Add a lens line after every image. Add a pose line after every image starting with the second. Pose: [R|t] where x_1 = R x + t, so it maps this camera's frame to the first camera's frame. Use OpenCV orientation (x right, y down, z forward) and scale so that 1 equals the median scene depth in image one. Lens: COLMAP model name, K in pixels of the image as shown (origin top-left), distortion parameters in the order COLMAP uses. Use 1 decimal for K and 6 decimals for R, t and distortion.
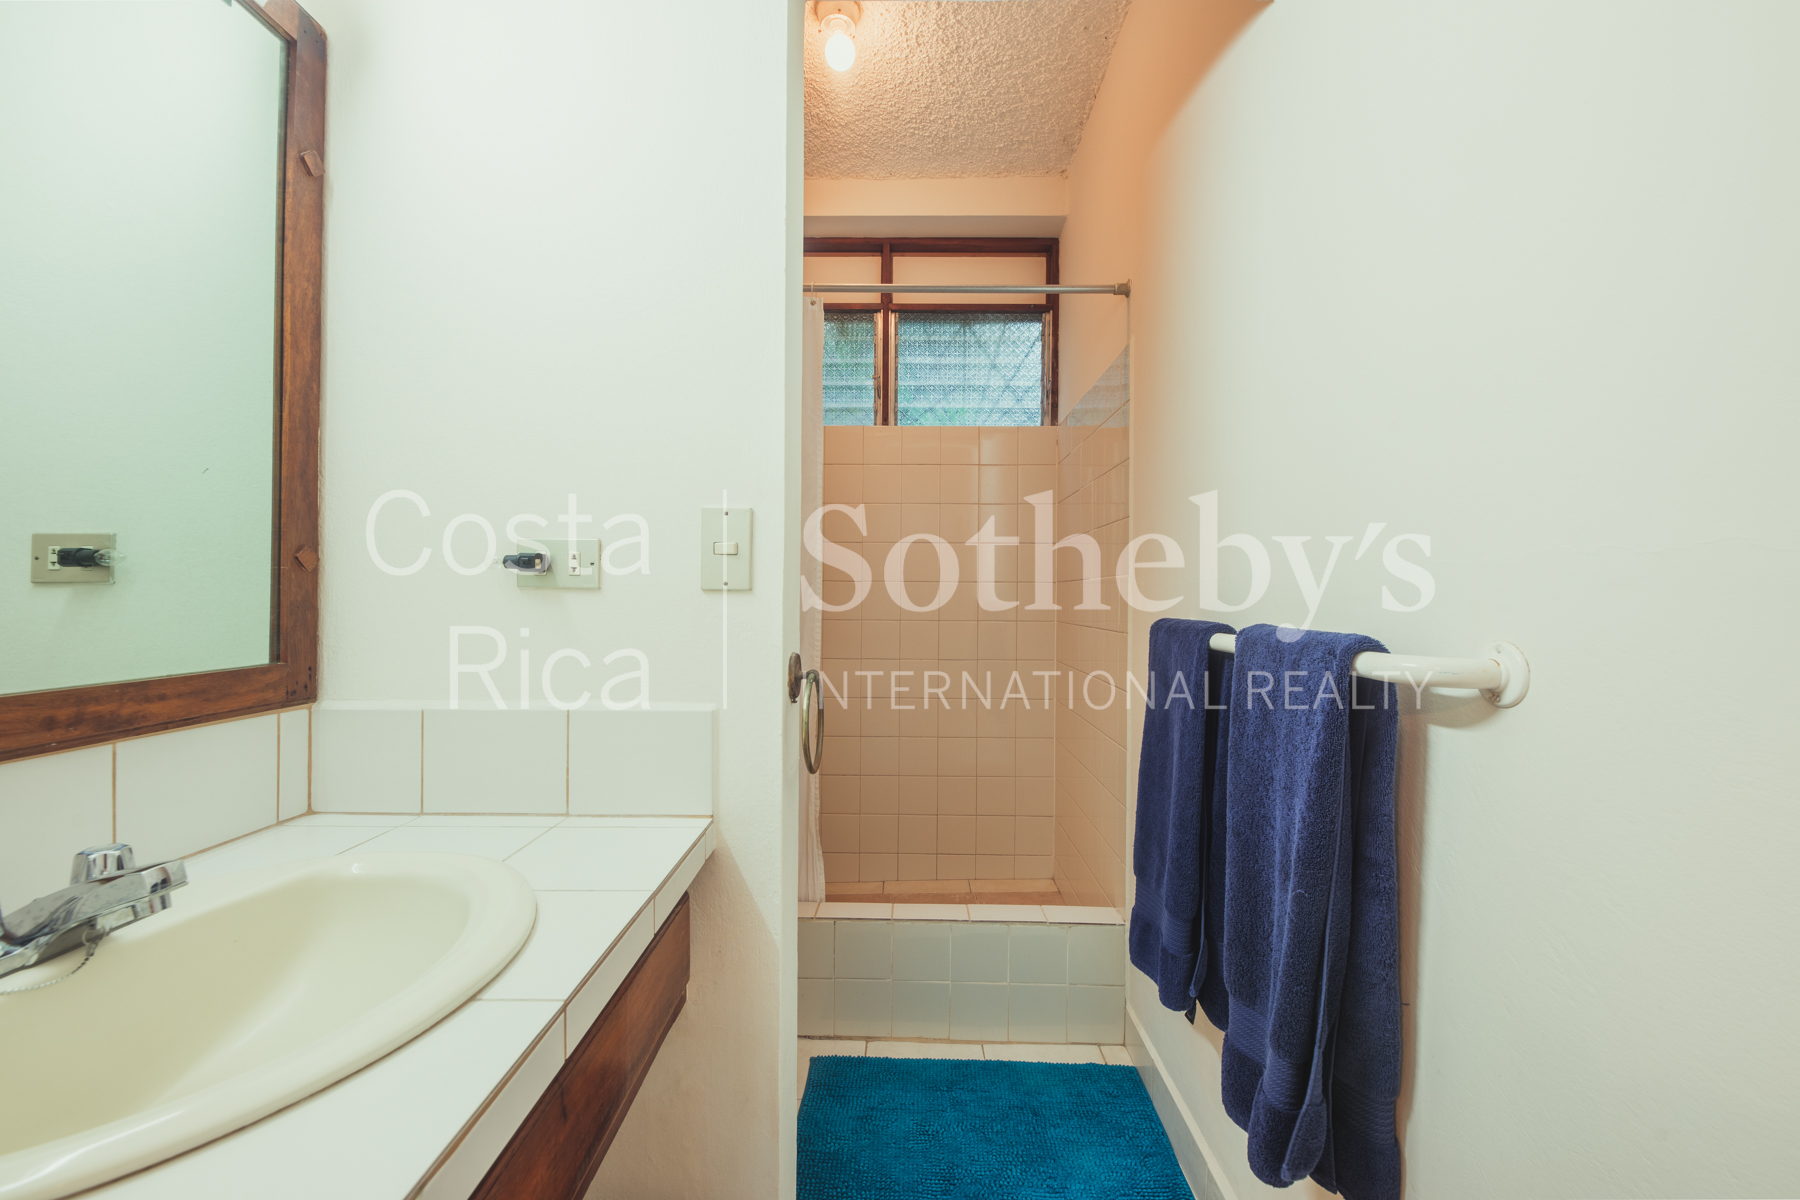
lens RADIAL K [[721.4, 0, 902.2], [0, 721.4, 595.3], [0, 0, 1]] dist [0.010596, -0.007263]
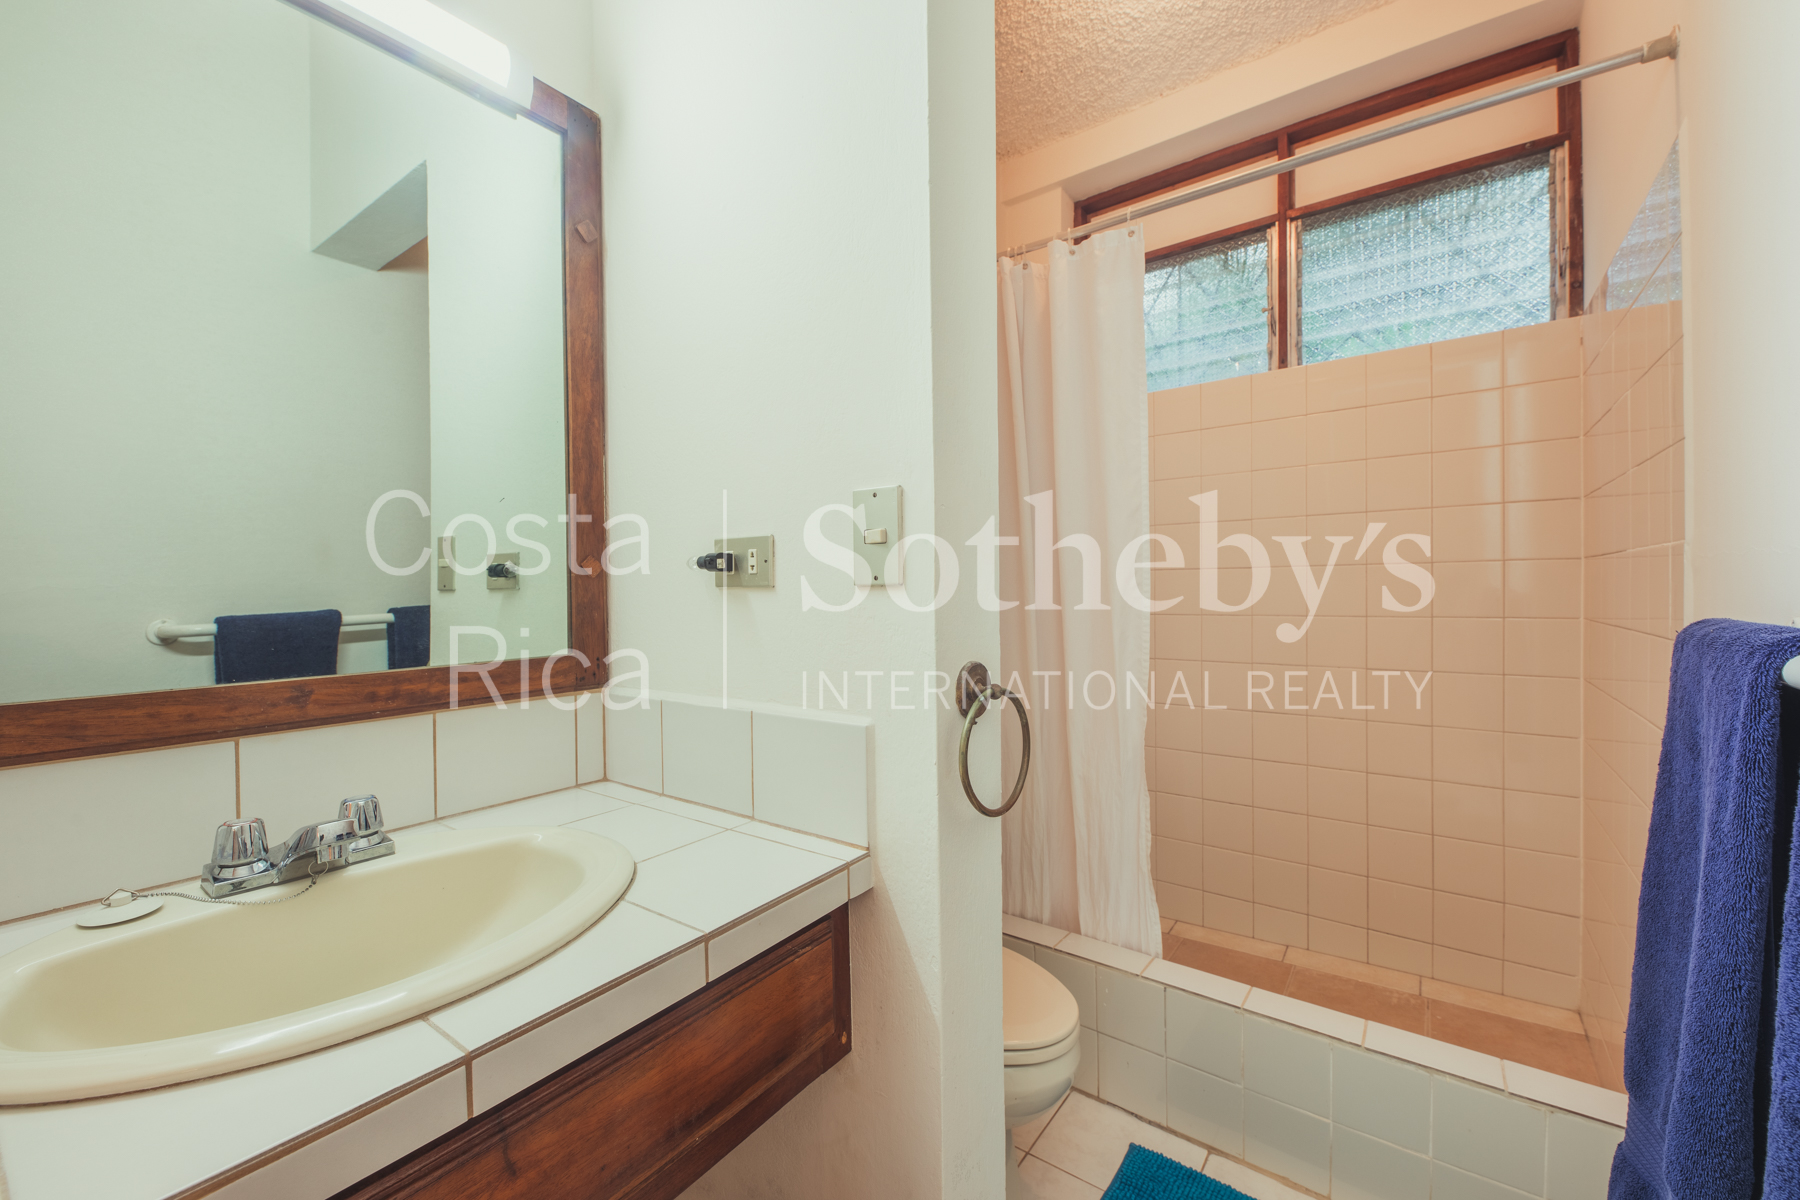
lens RADIAL K [[721.4, 0, 891.6], [0, 721.4, 595.3], [0, 0, 1]] dist [0.010596, -0.007263]
pose [[0.810221, -0.013024, -0.585980, 0.091147], [0.019819, 0.999790, 0.005182, -0.000064], [0.585789, -0.015812, 0.810309, 0.109463]]
